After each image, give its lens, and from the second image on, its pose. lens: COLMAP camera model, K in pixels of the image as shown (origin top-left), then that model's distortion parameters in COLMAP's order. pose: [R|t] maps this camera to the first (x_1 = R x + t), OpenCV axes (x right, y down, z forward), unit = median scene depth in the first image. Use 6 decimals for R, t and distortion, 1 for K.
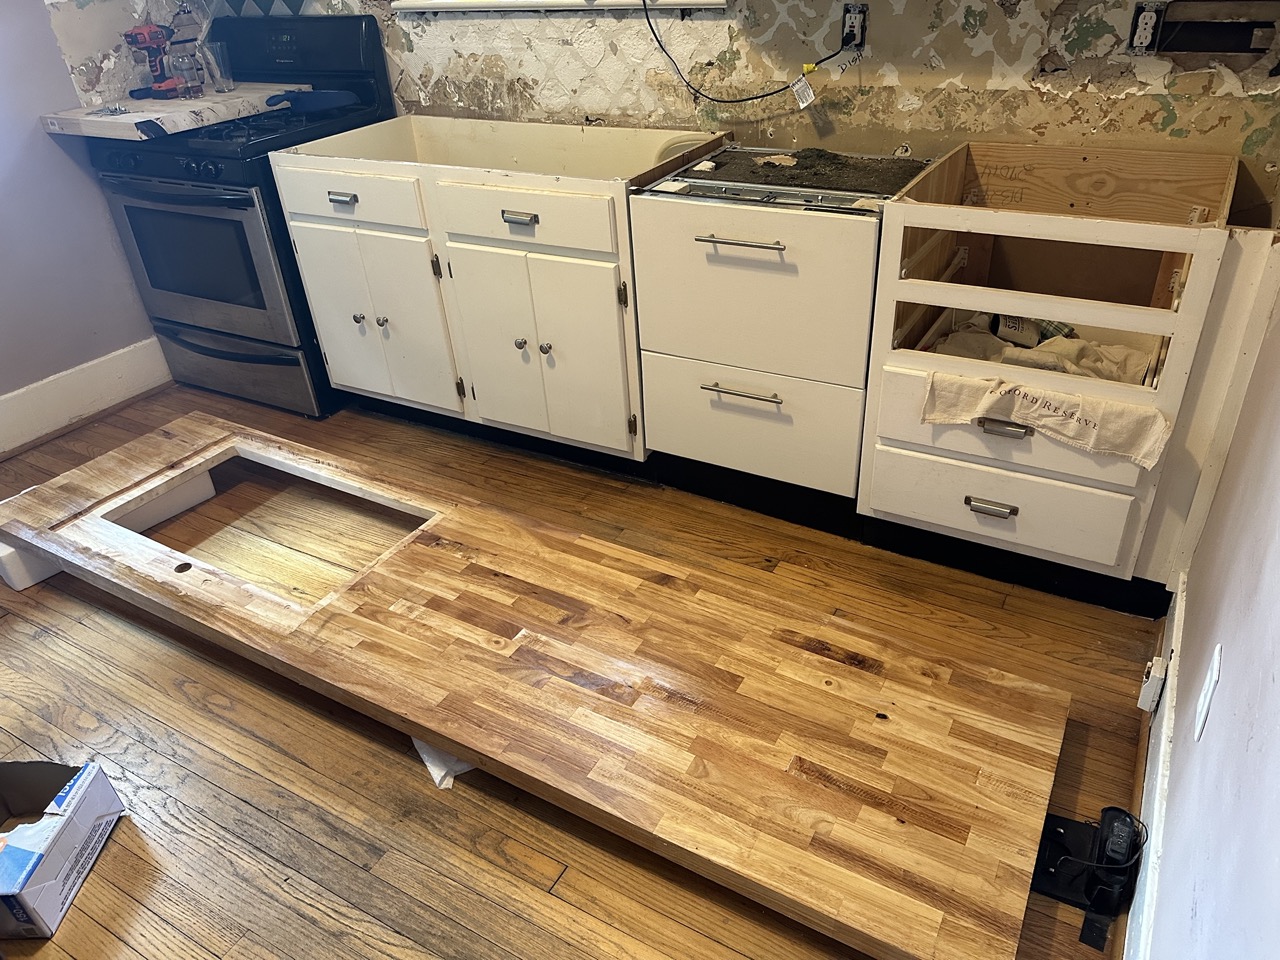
lens RADIAL K [[907.9, 0, 638.4], [0, 907.9, 485.5], [0, 0, 1]] dist [0.008714, -0.013152]
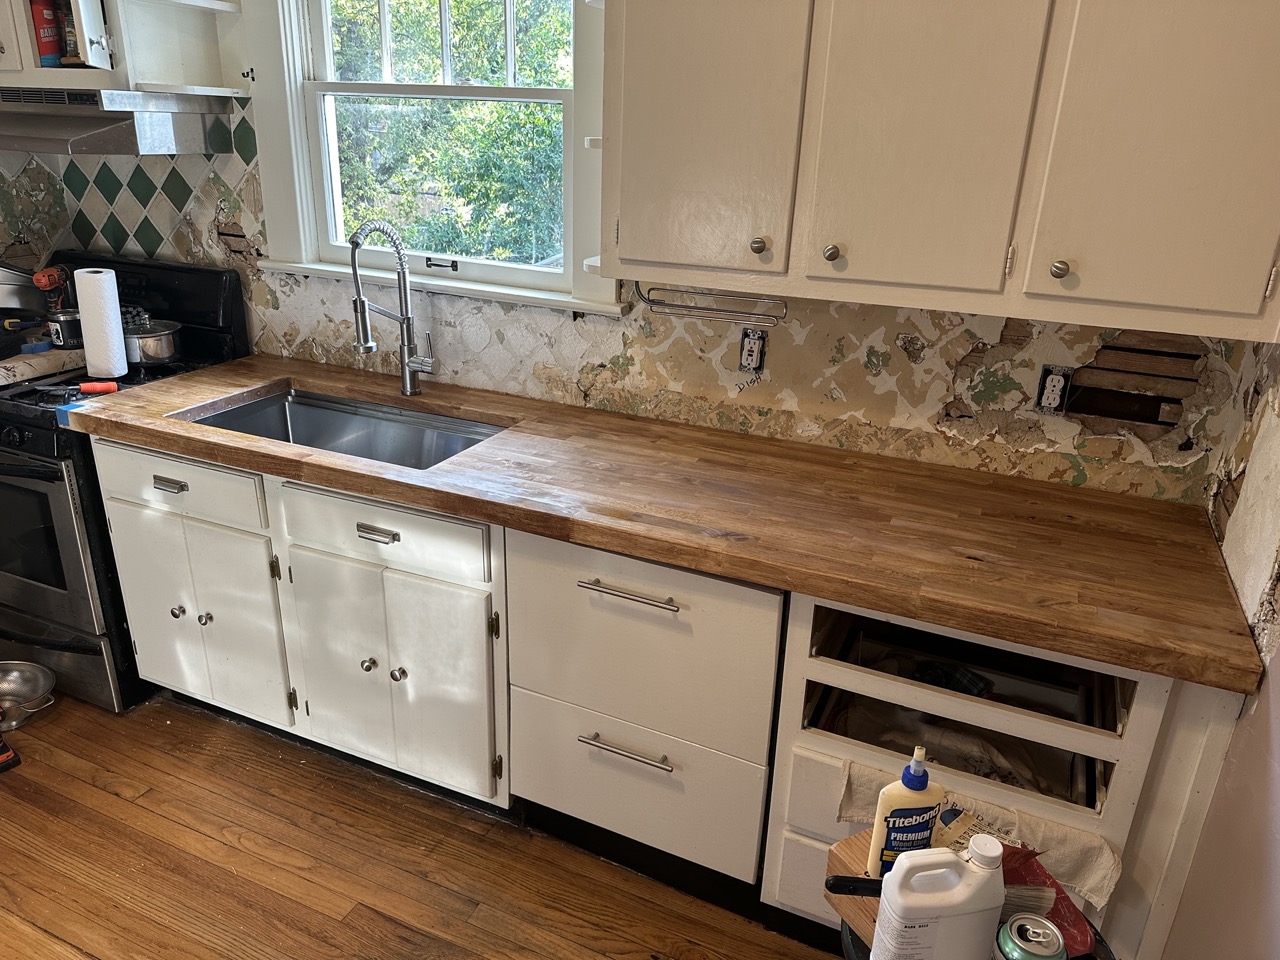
lens RADIAL K [[886.5, 0, 640.0], [0, 886.5, 480.0], [0, 0, 1]] dist [0.145339, -0.269336]
pose [[0.990347, 0.046320, 0.130644, 0.002732], [-0.021519, 0.982464, -0.185209, -0.191297], [-0.136932, 0.180610, 0.973976, 0.124034]]
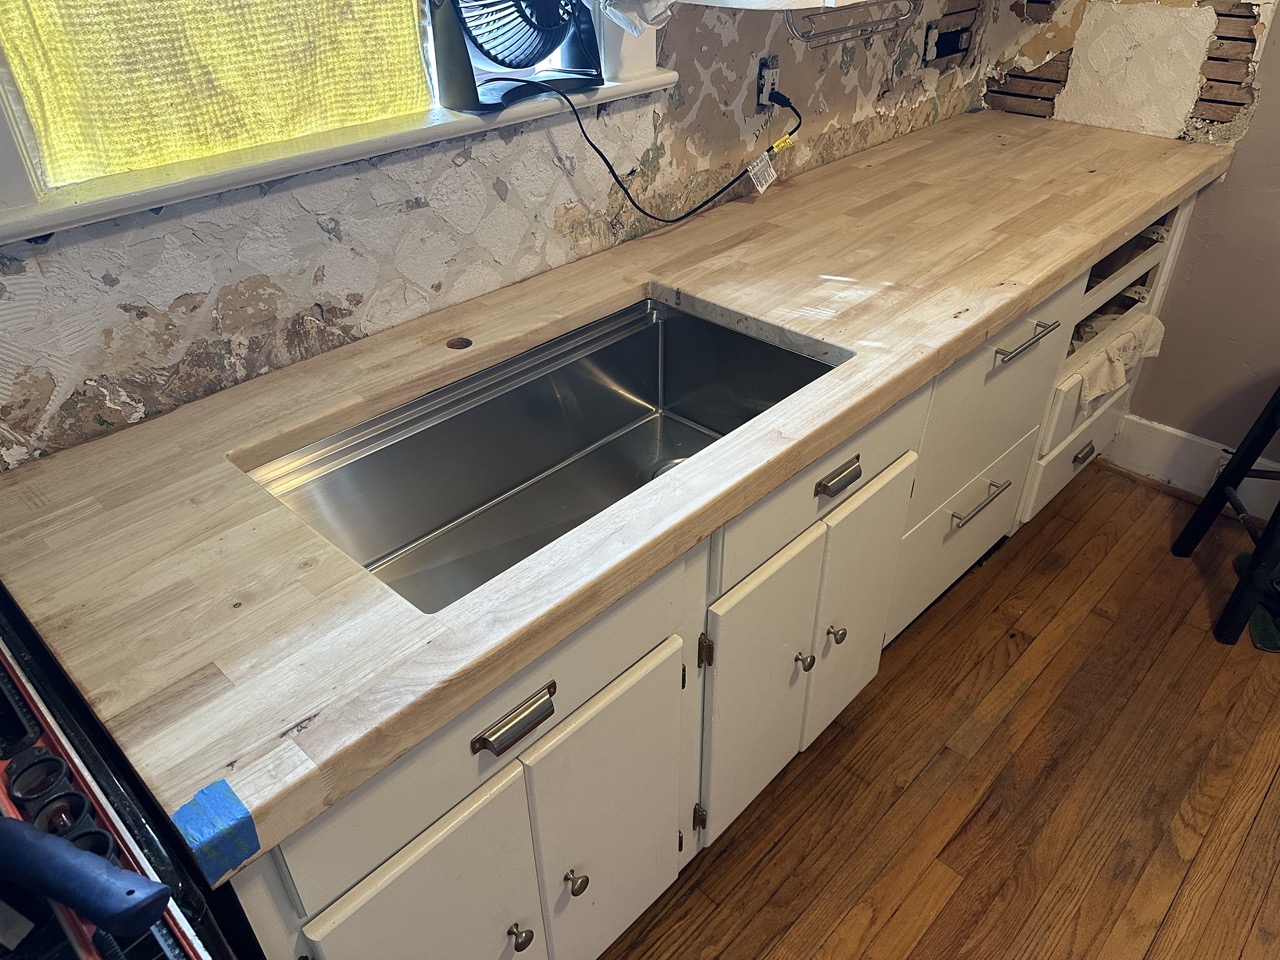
lens RADIAL K [[906.7, 0, 640.0], [0, 906.7, 480.0], [0, 0, 1]] dist [0.071224, -0.116575]
pose [[0.233349, -0.502362, 0.832575, -0.643843], [0.513451, 0.790774, 0.333233, -0.549937], [-0.825782, 0.349726, 0.442465, 0.845585]]
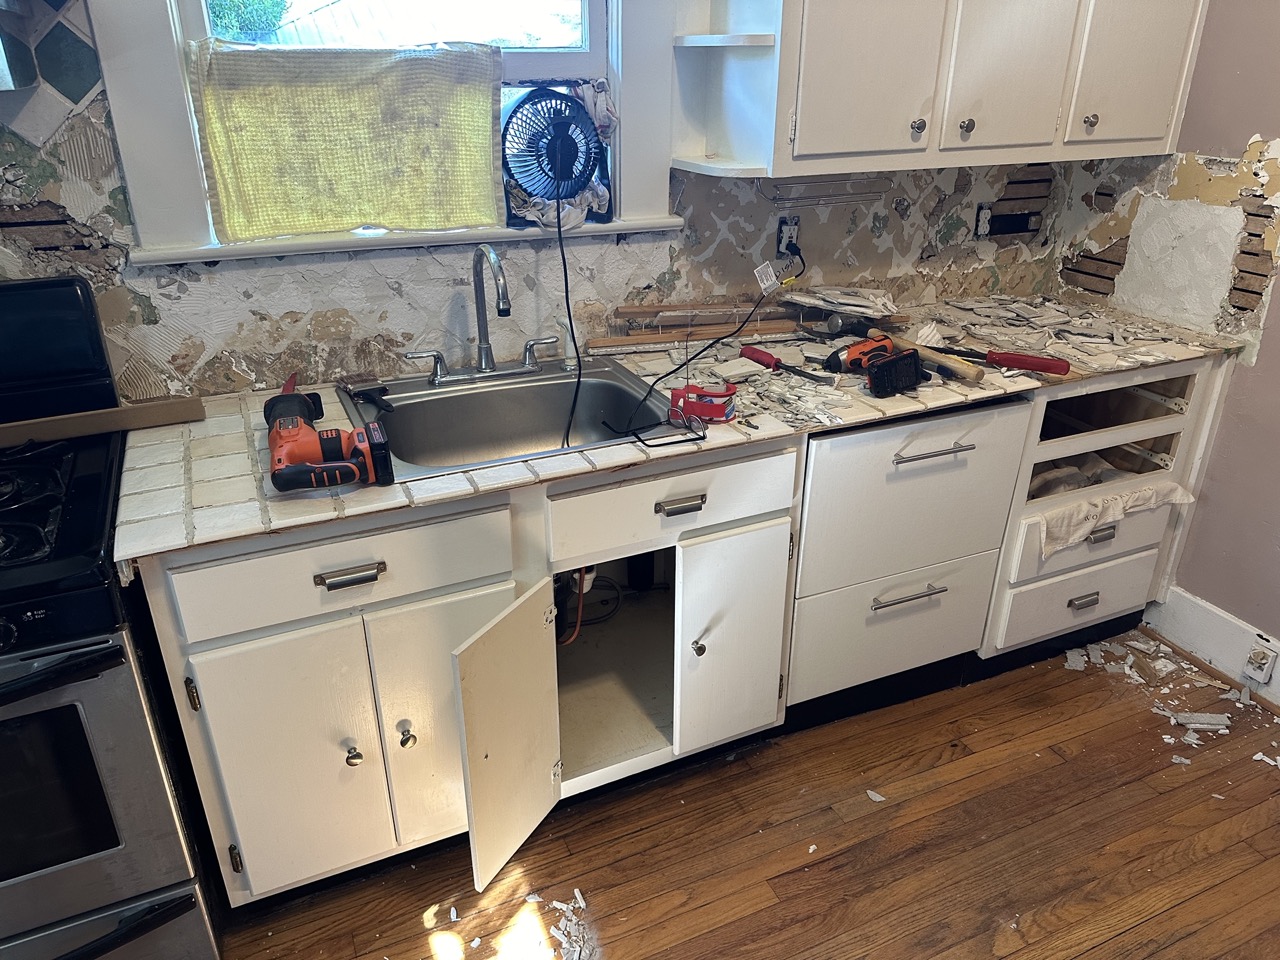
lens RADIAL K [[886.5, 0, 640.0], [0, 886.5, 480.0], [0, 0, 1]] dist [0.145339, -0.269336]
pose [[0.574390, -0.289803, 0.765566, -0.716812], [0.402741, 0.914260, 0.043921, -0.359857], [-0.712654, 0.283097, 0.641857, 0.534930]]
